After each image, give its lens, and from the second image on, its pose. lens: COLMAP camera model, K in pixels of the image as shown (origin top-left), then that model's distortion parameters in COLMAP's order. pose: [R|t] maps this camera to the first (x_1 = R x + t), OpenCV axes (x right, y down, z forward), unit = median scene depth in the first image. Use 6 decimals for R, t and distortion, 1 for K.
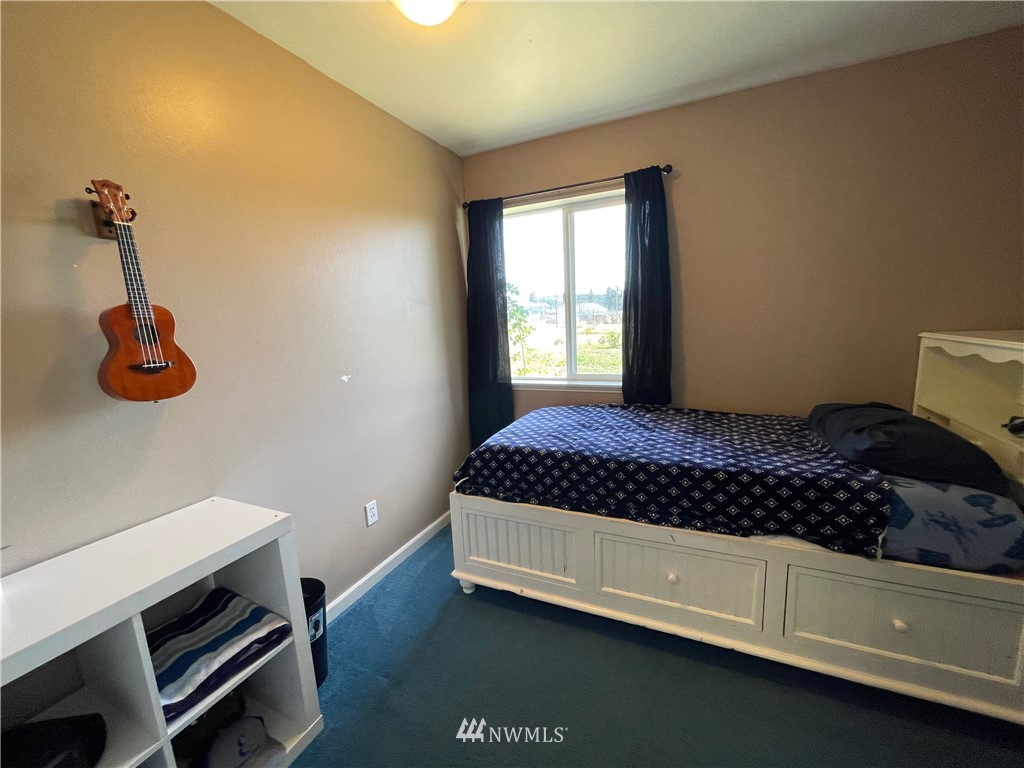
lens RADIAL K [[413.1, 0, 511.6], [0, 413.1, 387.5], [0, 0, 1]] dist [0.001099, 0.000071]
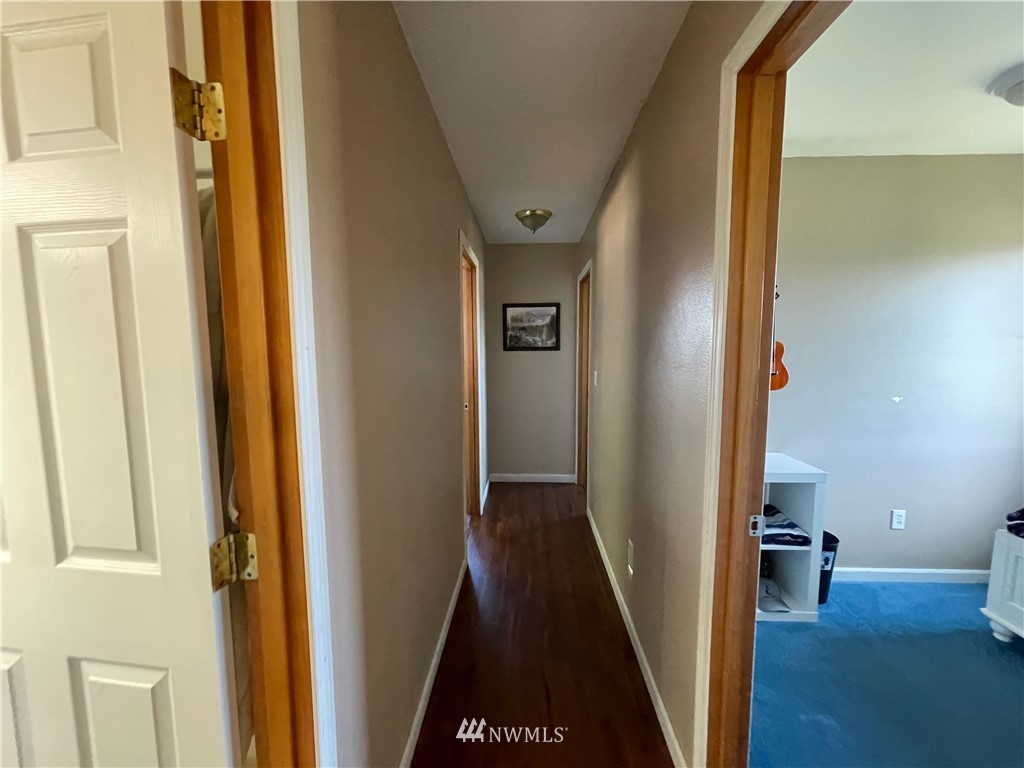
lens RADIAL K [[413.1, 0, 511.5], [0, 413.1, 386.2], [0, 0, 1]] dist [0.001099, 0.000071]
pose [[0.377982, 0.142897, -0.914719, 0.333117], [-0.173582, 0.981434, 0.081591, 0.045110], [0.909395, 0.127938, 0.395769, -0.627376]]
